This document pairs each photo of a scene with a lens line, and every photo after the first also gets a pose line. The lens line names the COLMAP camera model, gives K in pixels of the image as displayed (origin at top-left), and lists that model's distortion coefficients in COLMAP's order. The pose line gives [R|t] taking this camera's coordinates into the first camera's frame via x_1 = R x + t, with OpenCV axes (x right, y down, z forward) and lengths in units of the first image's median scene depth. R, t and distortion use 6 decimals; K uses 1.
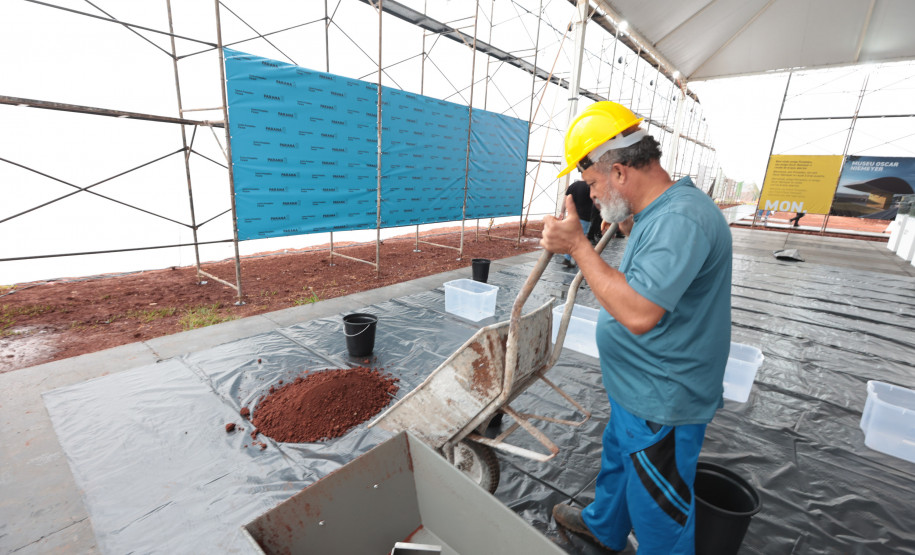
lens RADIAL K [[406.1, 0, 458.6], [0, 406.1, 275.8], [0, 0, 1]] dist [0.000650, 0.000568]
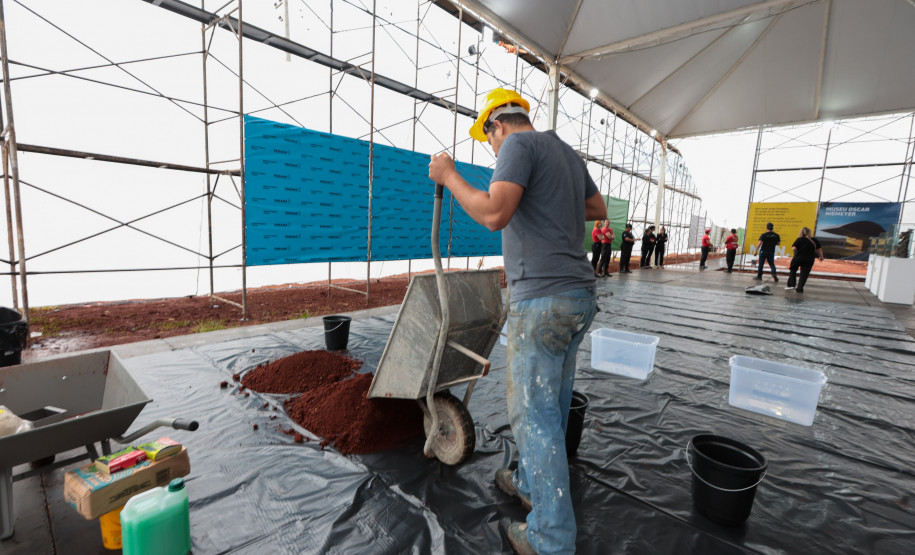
lens RADIAL K [[404.1, 0, 456.9], [0, 404.1, 275.6], [0, 0, 1]] dist [0.001151, 0.000022]
pose [[0.999494, -0.006488, -0.031138, 0.101721], [0.002268, 0.991020, -0.133695, 0.090759], [0.031725, 0.133556, 0.990533, -0.137053]]
